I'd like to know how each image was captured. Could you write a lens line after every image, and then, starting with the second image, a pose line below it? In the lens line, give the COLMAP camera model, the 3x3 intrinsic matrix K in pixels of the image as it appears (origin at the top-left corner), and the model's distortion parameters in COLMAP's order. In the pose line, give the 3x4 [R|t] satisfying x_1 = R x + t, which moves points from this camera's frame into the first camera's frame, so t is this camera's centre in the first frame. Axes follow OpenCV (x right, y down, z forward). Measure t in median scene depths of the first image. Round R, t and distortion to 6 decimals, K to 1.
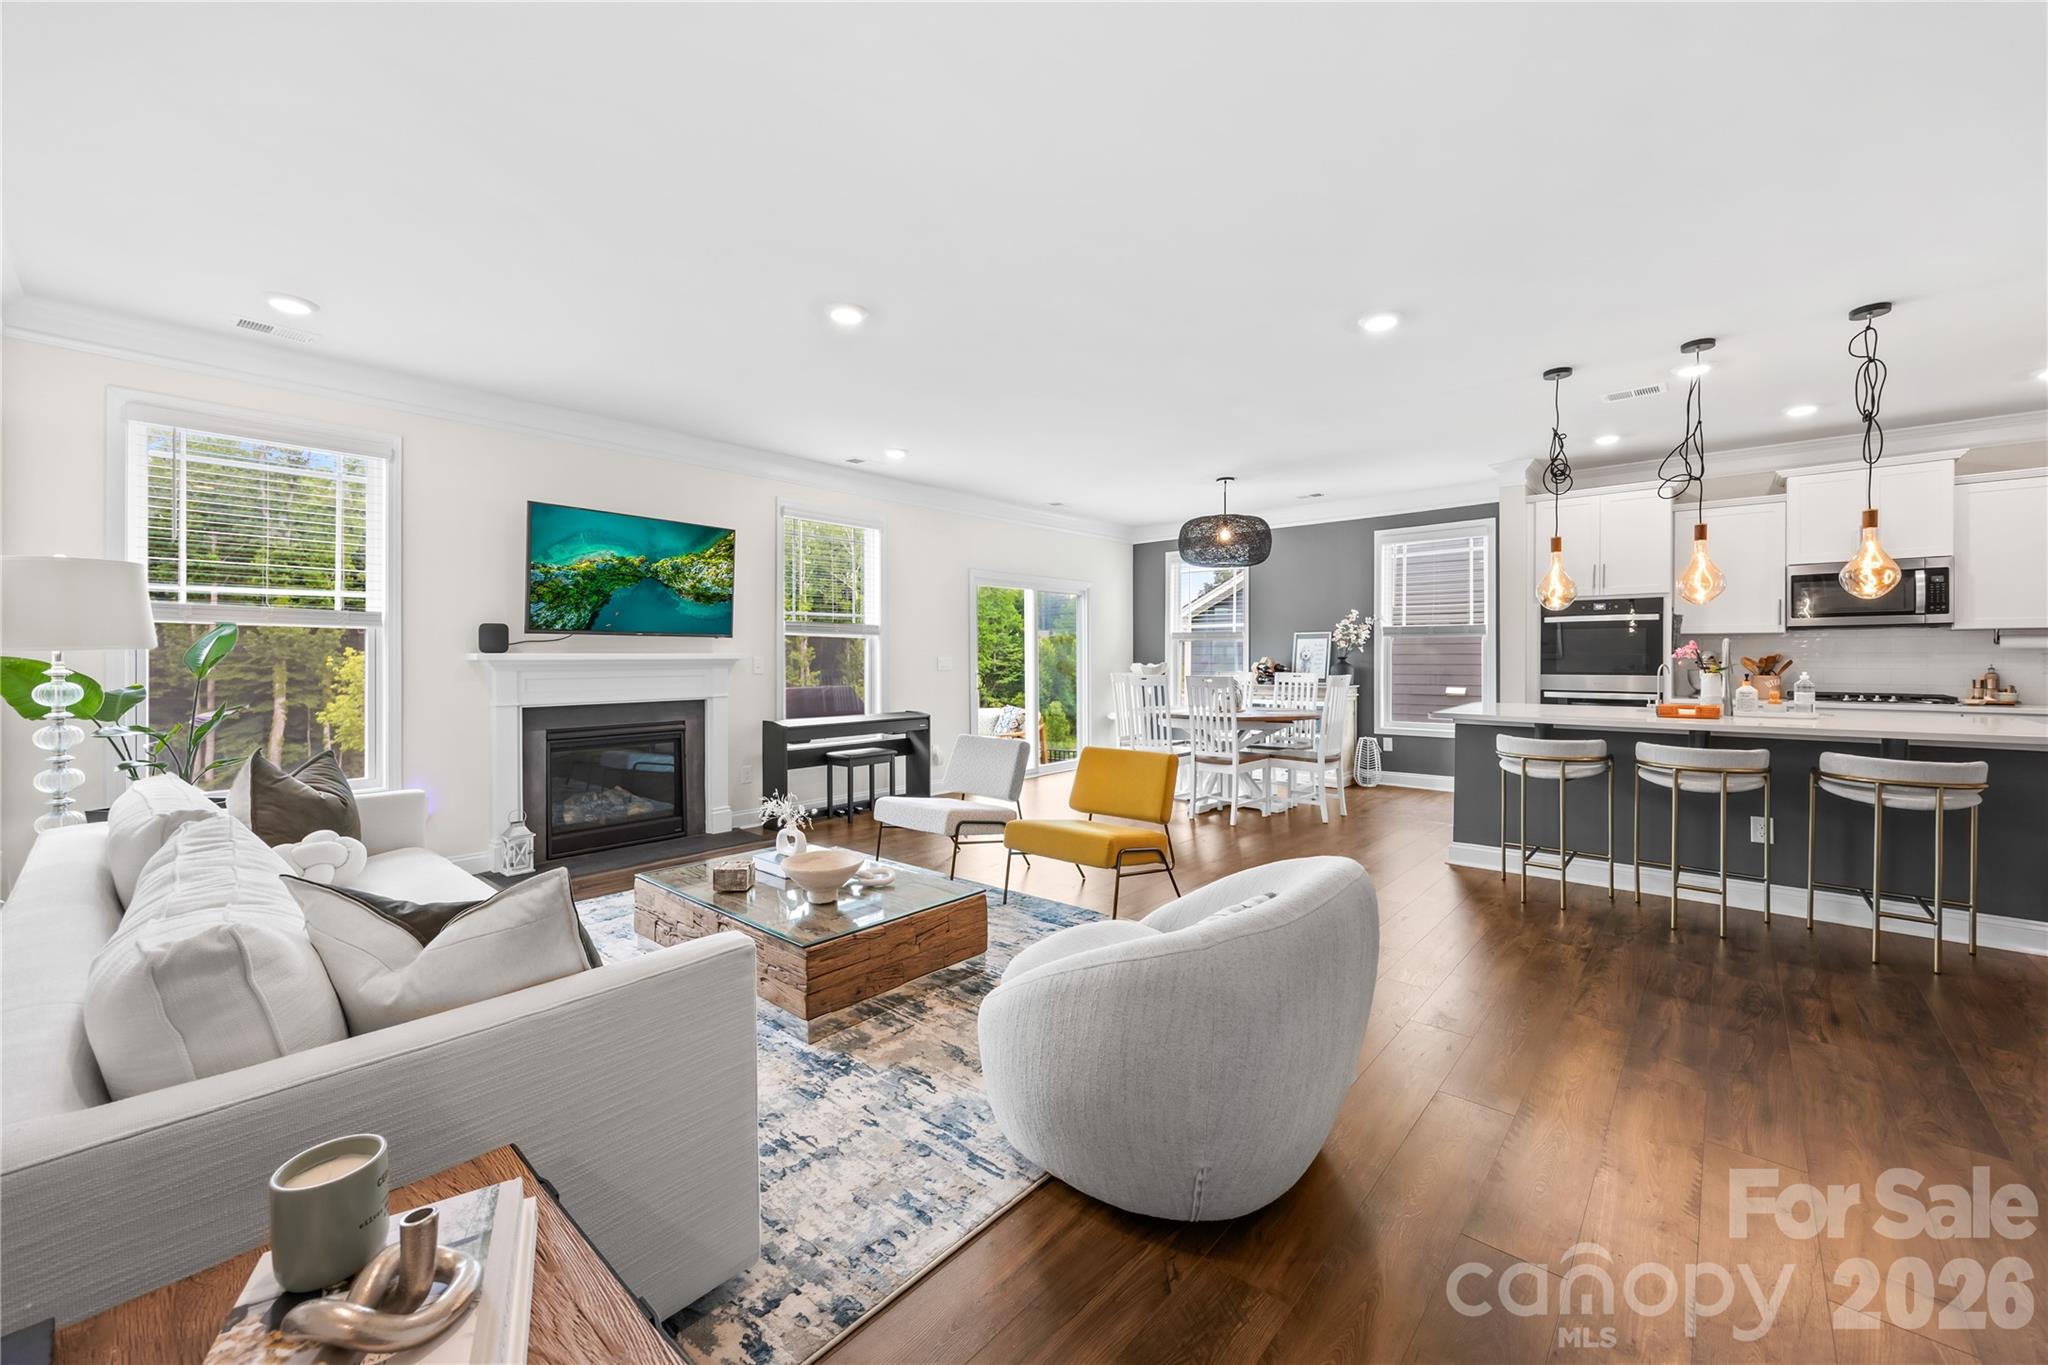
lens RADIAL K [[793.0, 0, 1040.2], [0, 793.0, 658.5], [0, 0, 1]] dist [-0.002715, 0.000295]
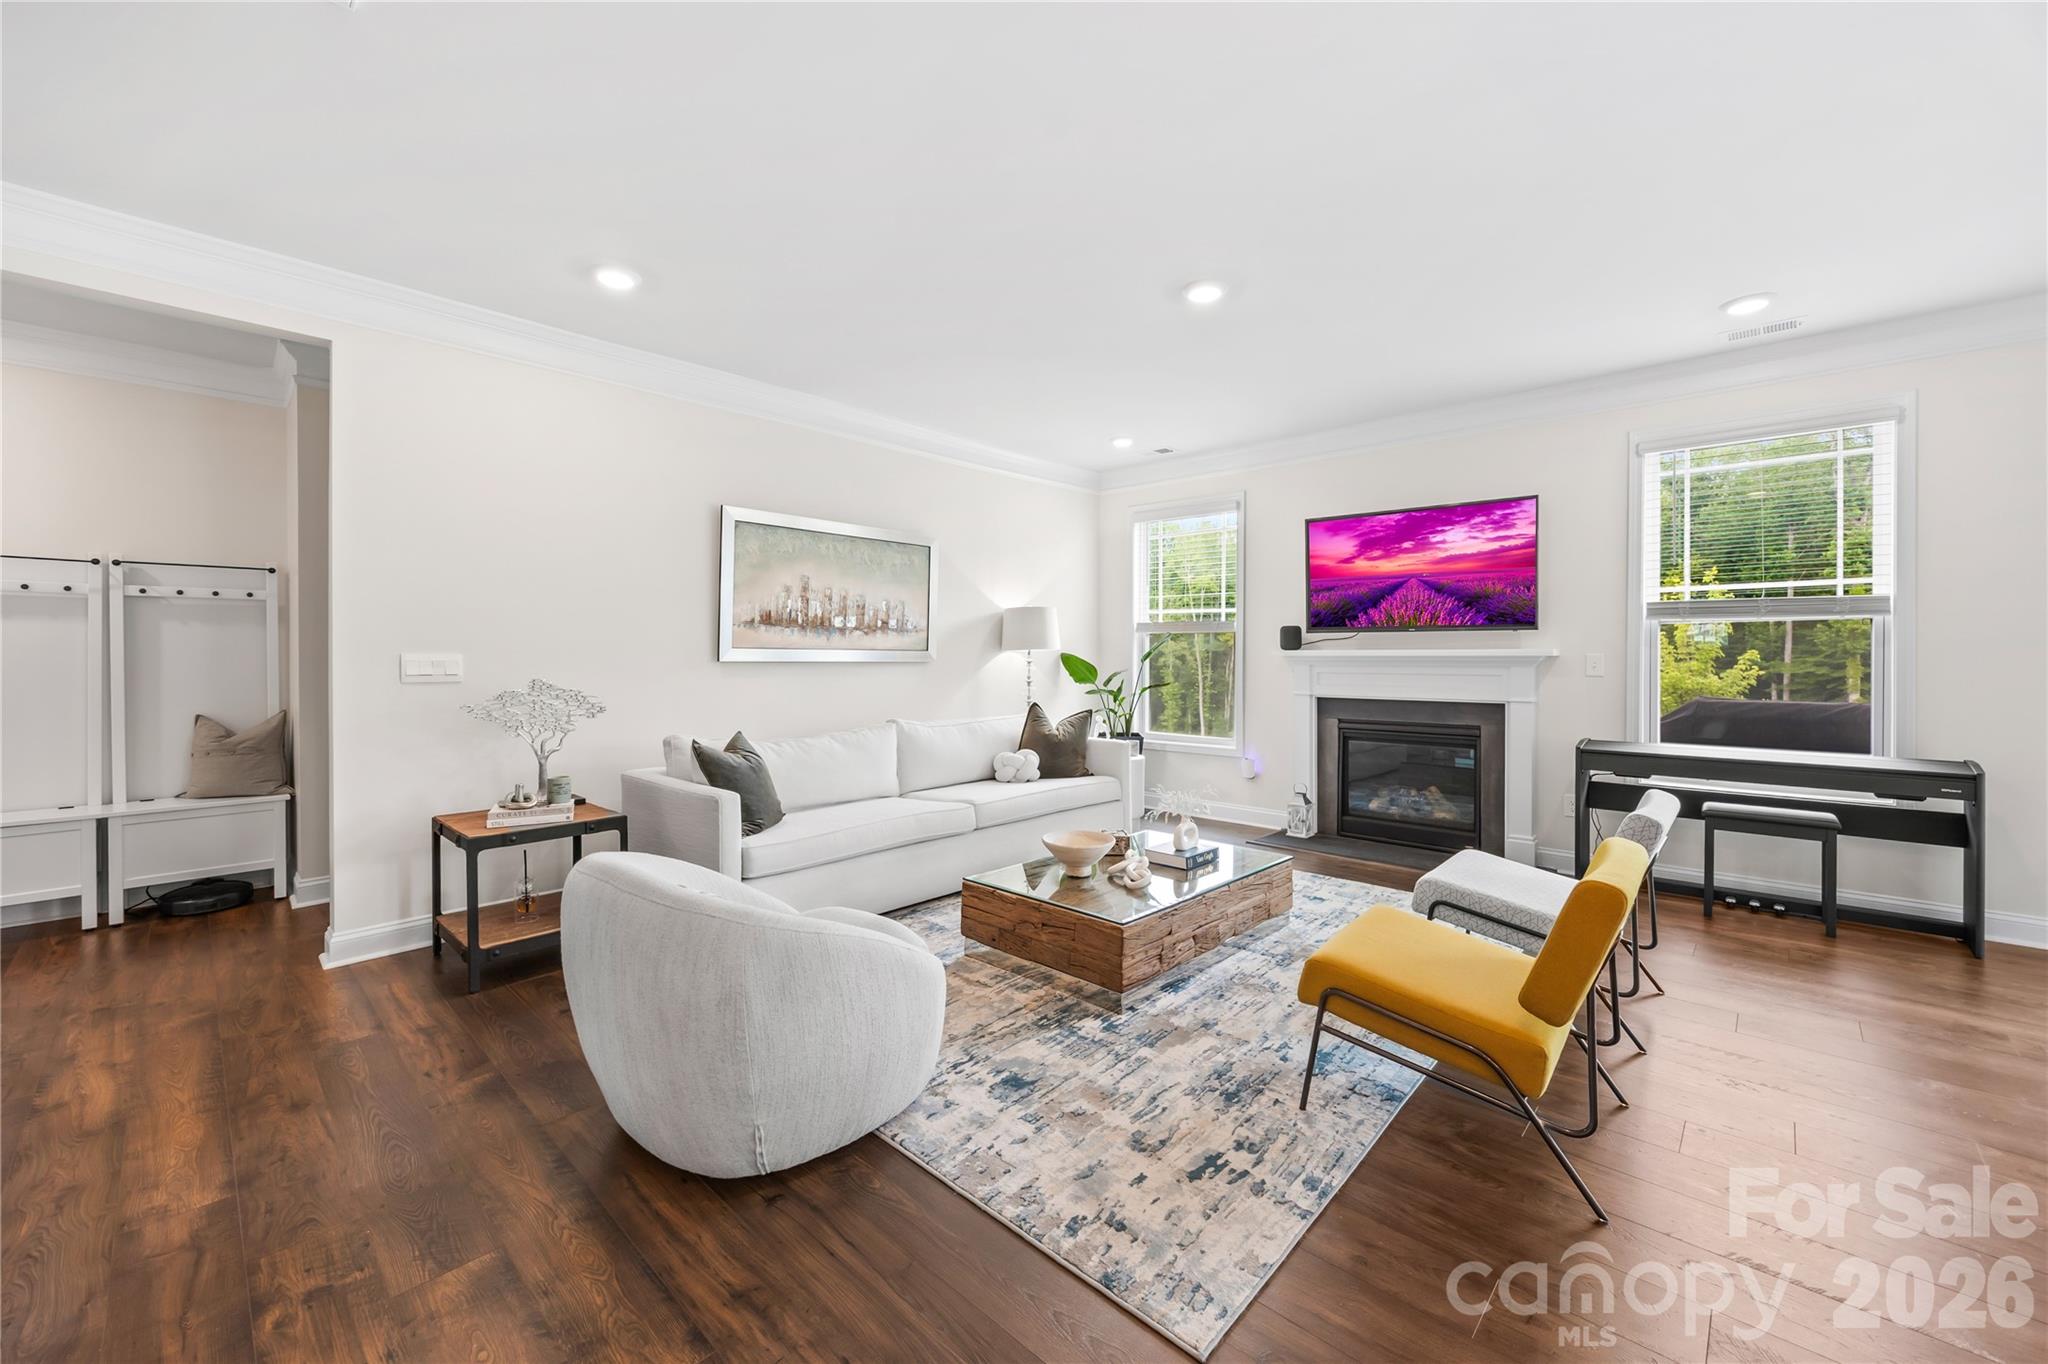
lens RADIAL K [[793.0, 0, 1012.5], [0, 793.0, 663.7], [0, 0, 1]] dist [-0.002715, 0.000295]
pose [[-0.046299, 0.015946, -0.998800, 0.427462], [-0.001179, 0.999871, 0.016018, -0.004254], [0.998927, 0.001919, -0.046274, 0.489290]]
